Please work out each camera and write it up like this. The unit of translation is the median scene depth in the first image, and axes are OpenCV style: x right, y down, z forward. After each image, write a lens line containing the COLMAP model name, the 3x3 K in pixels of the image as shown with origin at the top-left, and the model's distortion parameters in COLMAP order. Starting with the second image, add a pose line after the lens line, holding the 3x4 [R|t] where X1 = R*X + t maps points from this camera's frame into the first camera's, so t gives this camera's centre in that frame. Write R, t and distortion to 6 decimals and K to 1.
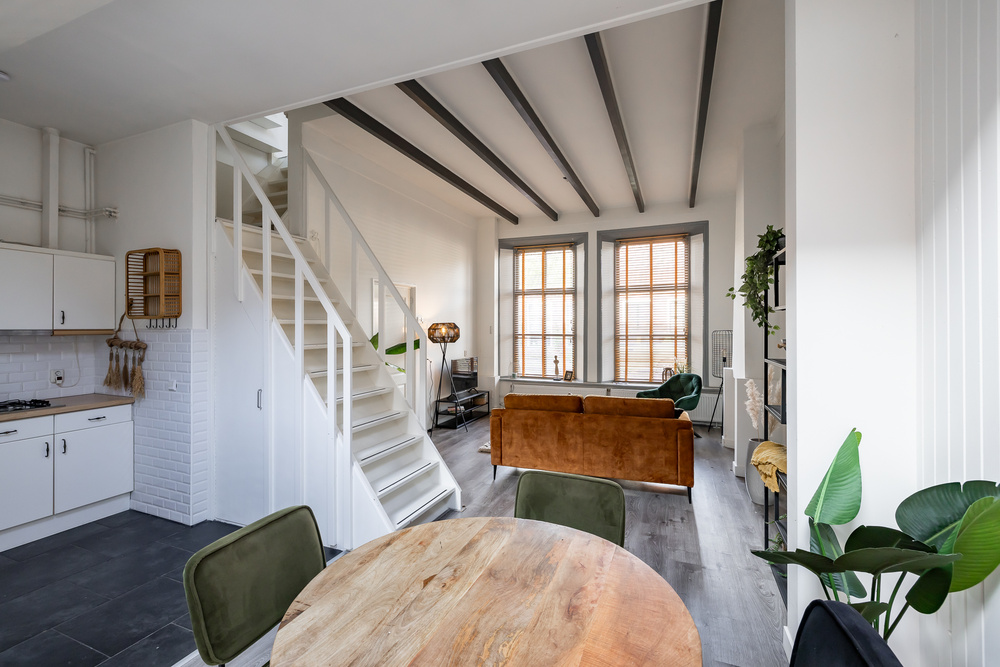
lens RADIAL K [[421.6, 0, 476.3], [0, 421.6, 331.7], [0, 0, 1]] dist [-0.001423, 0.000822]
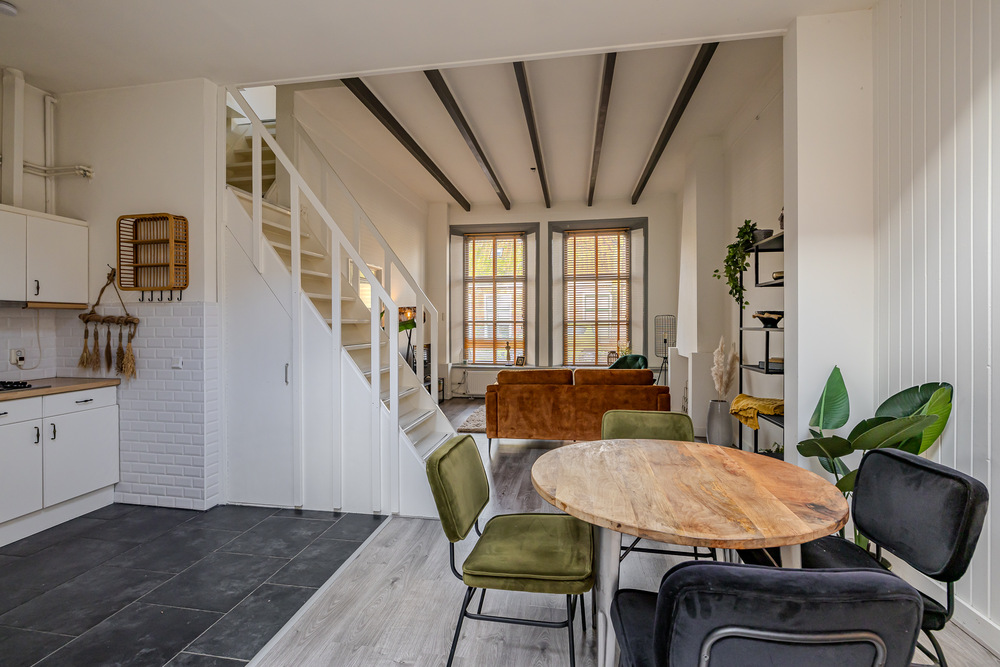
lens RADIAL K [[457.6, 0, 451.1], [0, 457.6, 333.5], [0, 0, 1]] dist [-0.011751, 0.002030]
pose [[0.977747, -0.002024, 0.209776, -0.316556], [0.000754, 0.999981, 0.006135, 0.053032], [-0.209784, -0.005841, 0.977730, -0.098135]]
